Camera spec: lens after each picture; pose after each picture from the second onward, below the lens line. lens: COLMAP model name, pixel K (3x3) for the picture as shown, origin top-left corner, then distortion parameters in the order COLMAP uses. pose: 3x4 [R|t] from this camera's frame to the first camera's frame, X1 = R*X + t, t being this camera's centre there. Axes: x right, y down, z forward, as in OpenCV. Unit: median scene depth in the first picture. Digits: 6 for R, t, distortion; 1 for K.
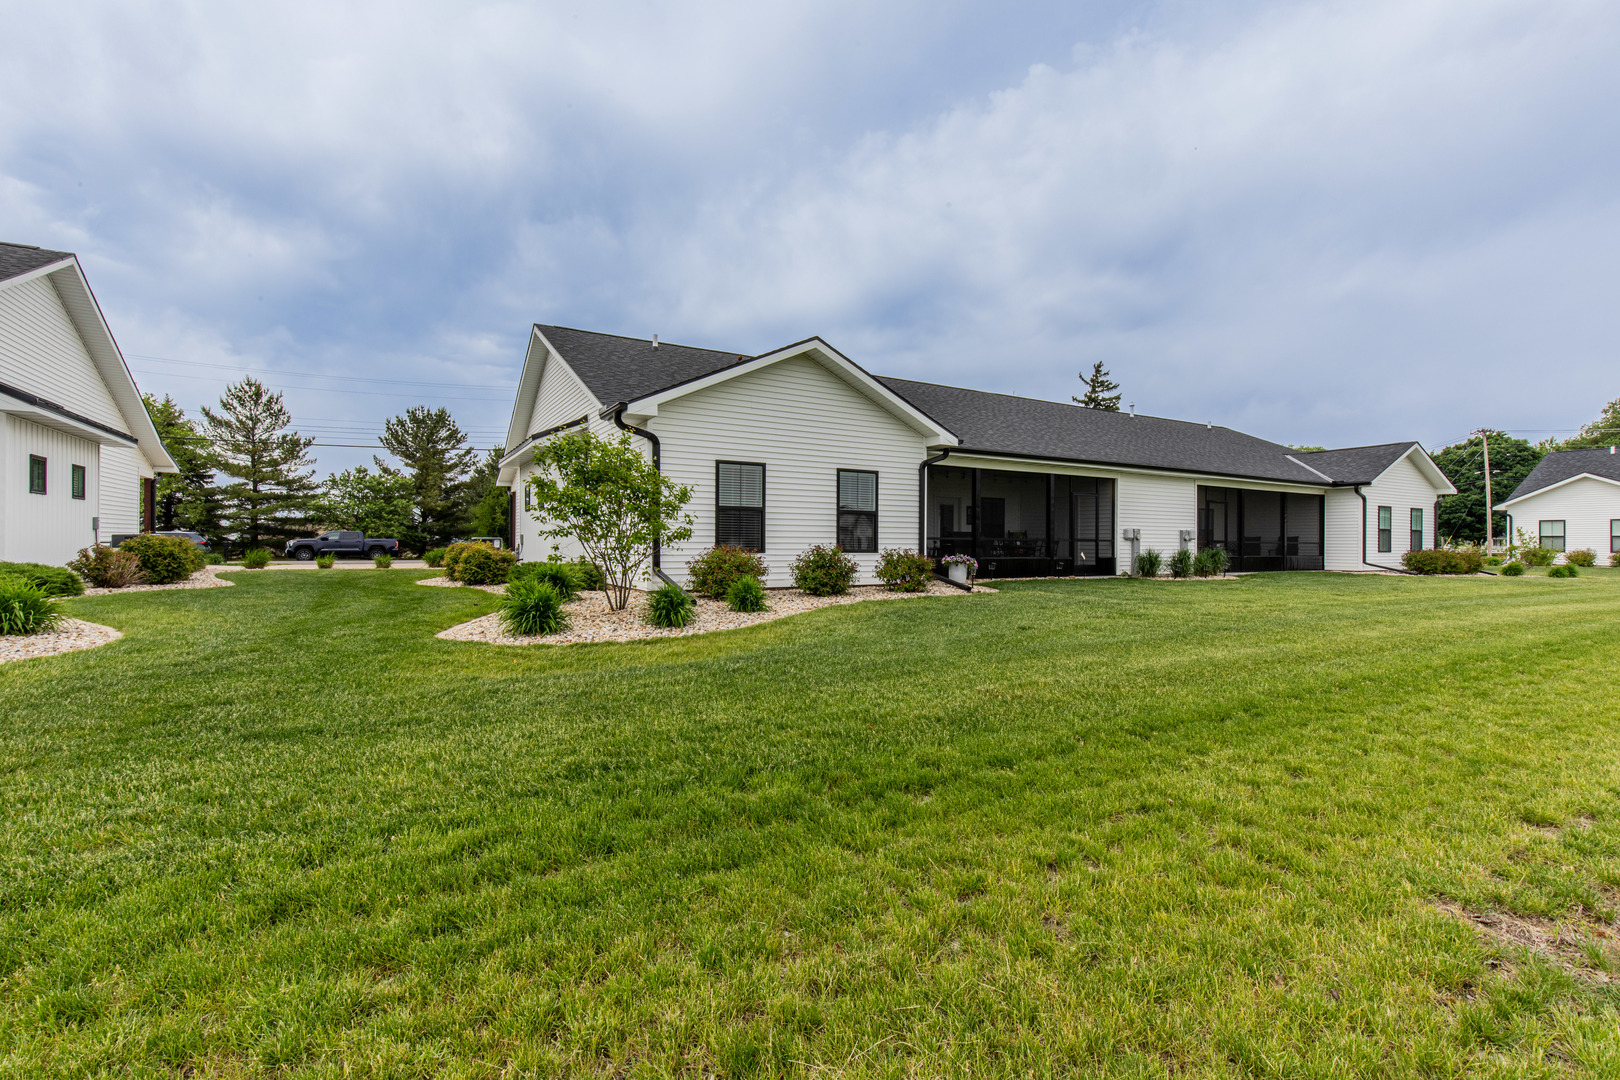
lens RADIAL K [[721.9, 0, 818.7], [0, 721.9, 537.7], [0, 0, 1]] dist [0.010268, -0.002463]
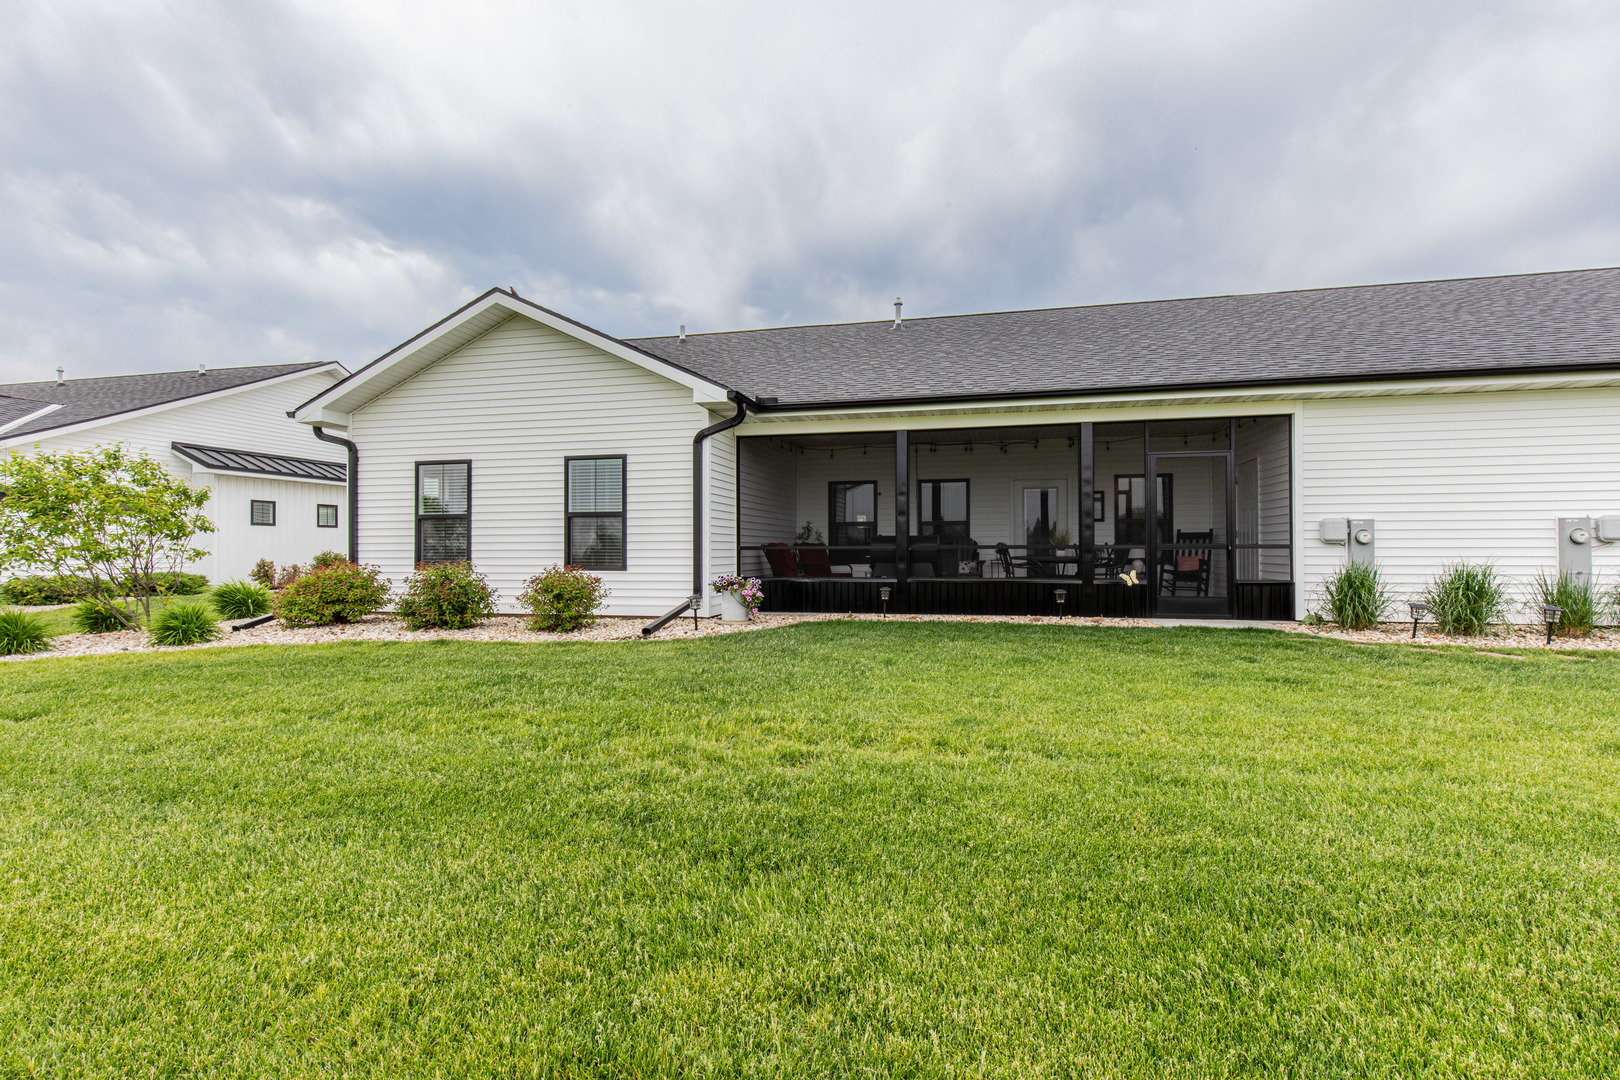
lens RADIAL K [[721.9, 0, 811.6], [0, 721.9, 547.6], [0, 0, 1]] dist [0.010268, -0.002463]
pose [[0.720656, -0.008044, -0.693246, 0.520865], [0.013280, 0.999909, 0.002202, -0.000268], [0.693165, -0.010794, 0.720698, 0.458089]]
